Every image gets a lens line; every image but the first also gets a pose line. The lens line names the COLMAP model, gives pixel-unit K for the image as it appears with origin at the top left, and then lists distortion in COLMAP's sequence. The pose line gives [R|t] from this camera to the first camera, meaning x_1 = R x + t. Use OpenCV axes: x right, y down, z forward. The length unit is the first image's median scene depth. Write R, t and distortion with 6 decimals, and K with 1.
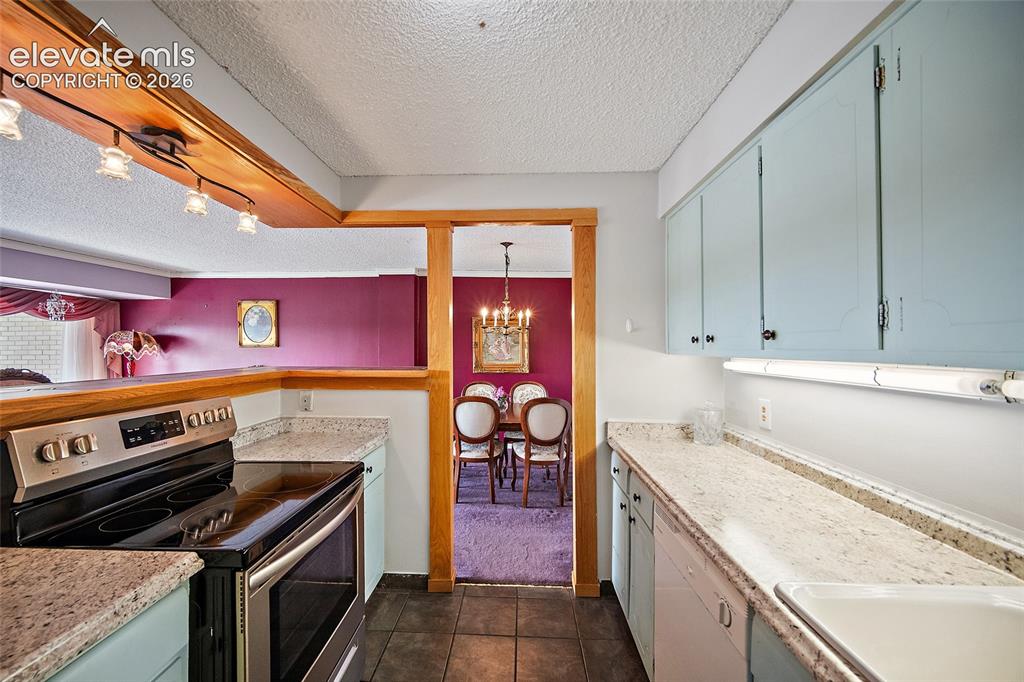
lens RADIAL K [[406.8, 0, 504.7], [0, 406.8, 345.4], [0, 0, 1]] dist [-0.000224, 0.000081]
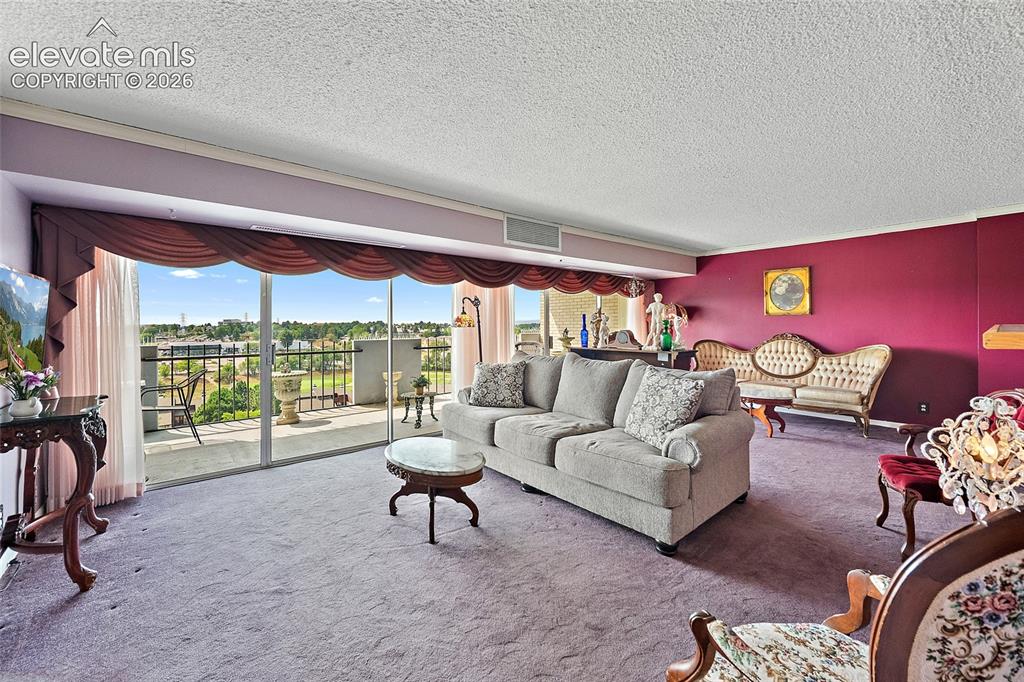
lens RADIAL K [[406.8, 0, 507.6], [0, 406.8, 325.7], [0, 0, 1]] dist [0.000435, -0.000009]
pose [[0.665082, -0.000886, -0.746770, -0.758463], [0.006778, 0.999965, 0.004850, 0.049332], [0.746740, -0.008287, 0.665065, -0.426673]]
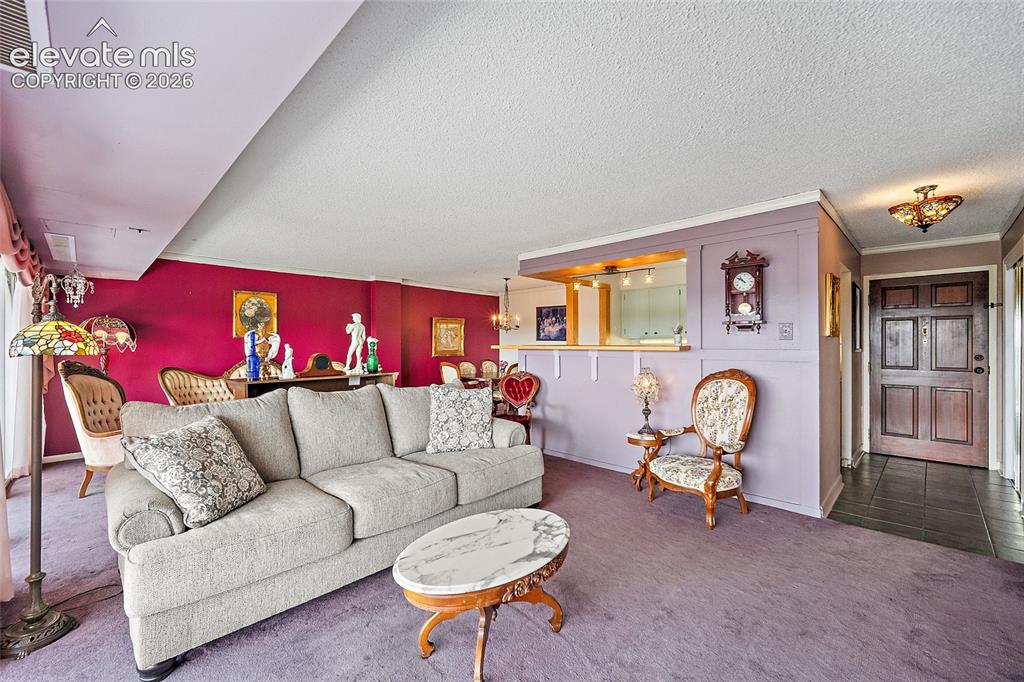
lens RADIAL K [[421.5, 0, 495.0], [0, 421.5, 341.9], [0, 0, 1]] dist [0.000908, 0.000016]
pose [[0.688176, -0.001614, 0.725542, -2.298836], [0.003950, 0.999991, -0.001523, 0.044429], [-0.725533, 0.003914, 0.688176, -0.366393]]
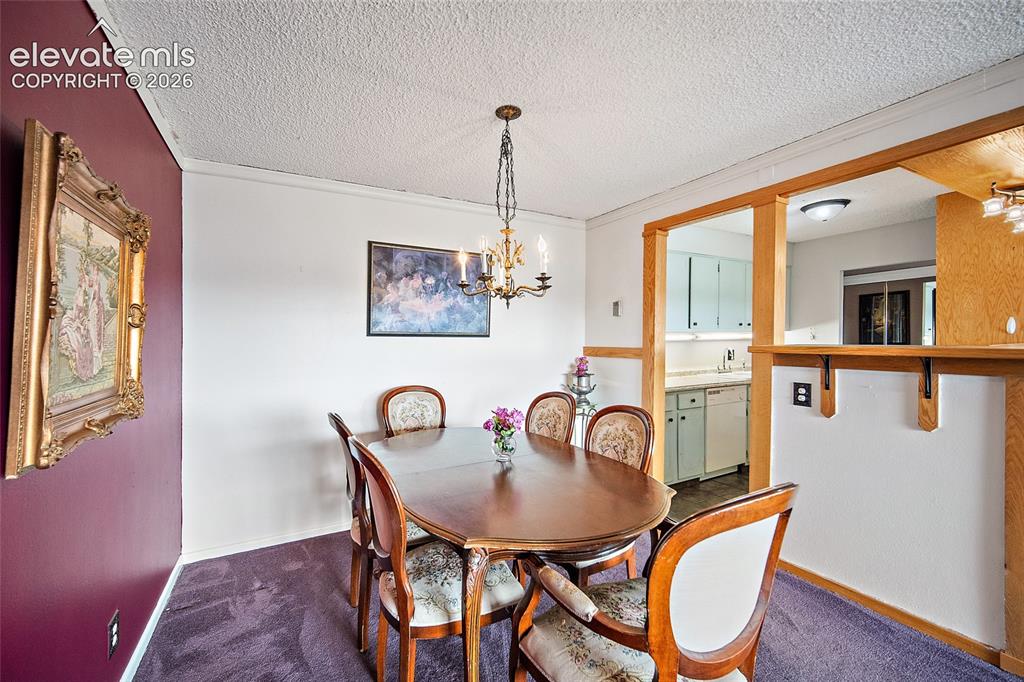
lens RADIAL K [[417.3, 0, 495.2], [0, 417.3, 348.1], [0, 0, 1]] dist [0.000734, 0.000004]
pose [[-0.505694, -0.017475, 0.862536, -0.726620], [0.007338, 0.999672, 0.024555, 0.037477], [-0.862682, 0.018747, -0.505400, 2.160716]]
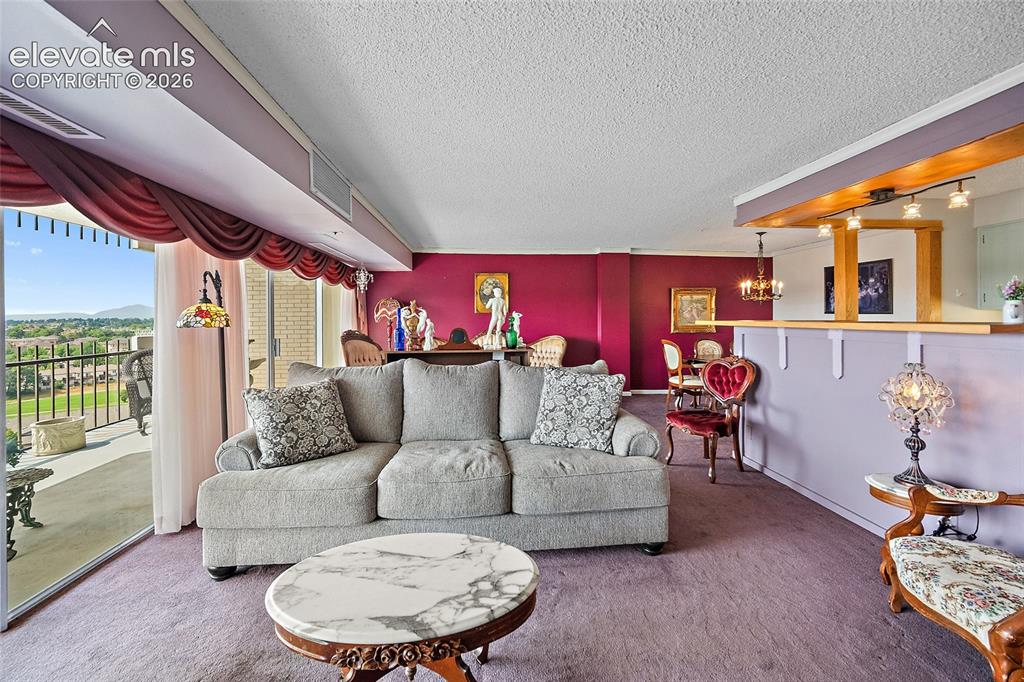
lens RADIAL K [[409.8, 0, 509.7], [0, 409.8, 319.5], [0, 0, 1]] dist [-0.000885, -0.000487]
pose [[0.992832, -0.005465, 0.119391, -1.671324], [0.005036, 0.999980, 0.003893, 0.044684], [-0.119410, -0.003264, 0.992840, -0.418903]]
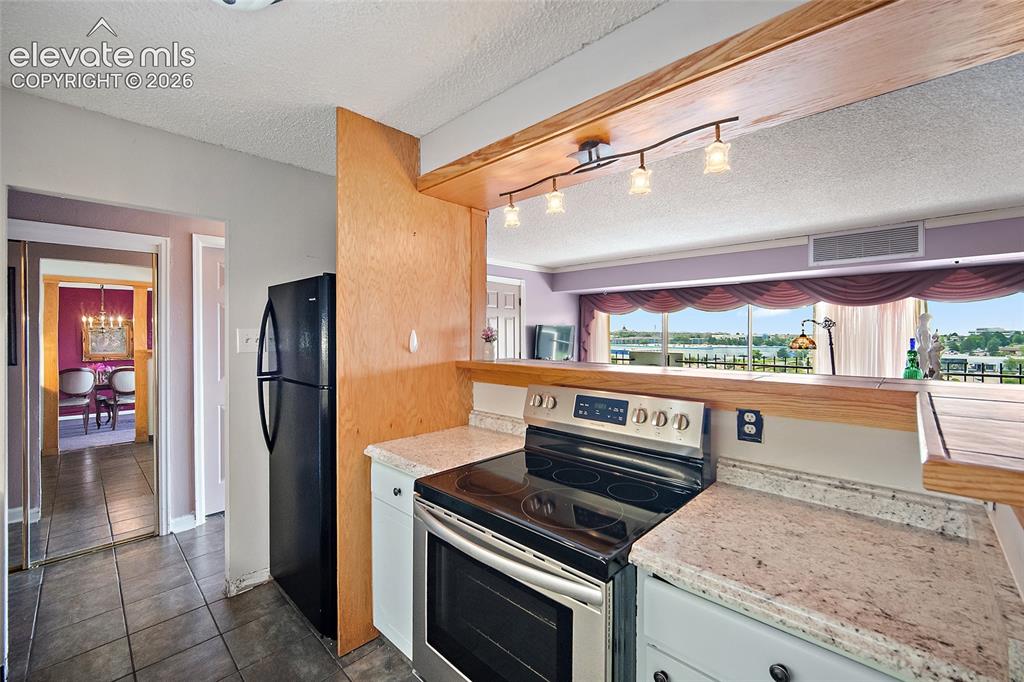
lens RADIAL K [[420.4, 0, 516.9], [0, 420.4, 334.8], [0, 0, 1]] dist [0.000772, 0.000382]
pose [[-0.658251, -0.001565, -0.752797, 0.099318], [-0.000226, 0.999998, -0.001882, -0.000389], [0.752798, -0.001068, -0.658250, 0.954344]]
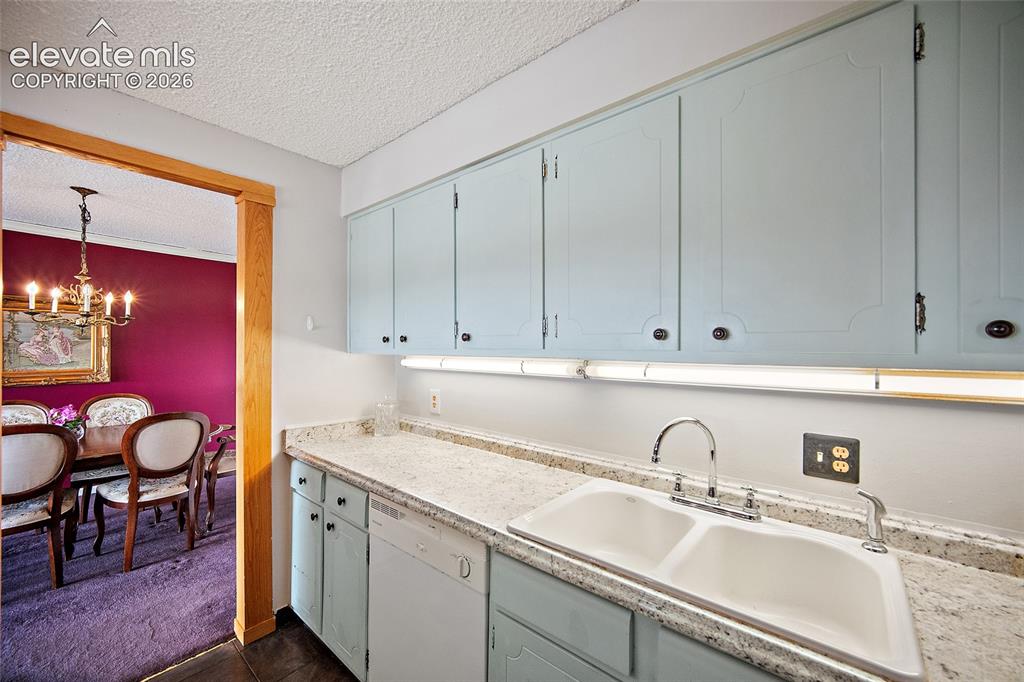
lens RADIAL K [[405.3, 0, 508.7], [0, 405.3, 344.5], [0, 0, 1]] dist [0.000936, 0.000071]
pose [[0.622830, 0.004854, 0.782342, -0.138629], [-0.007119, 0.999975, -0.000537, -0.001913], [-0.782325, -0.005235, 0.622849, 0.062707]]
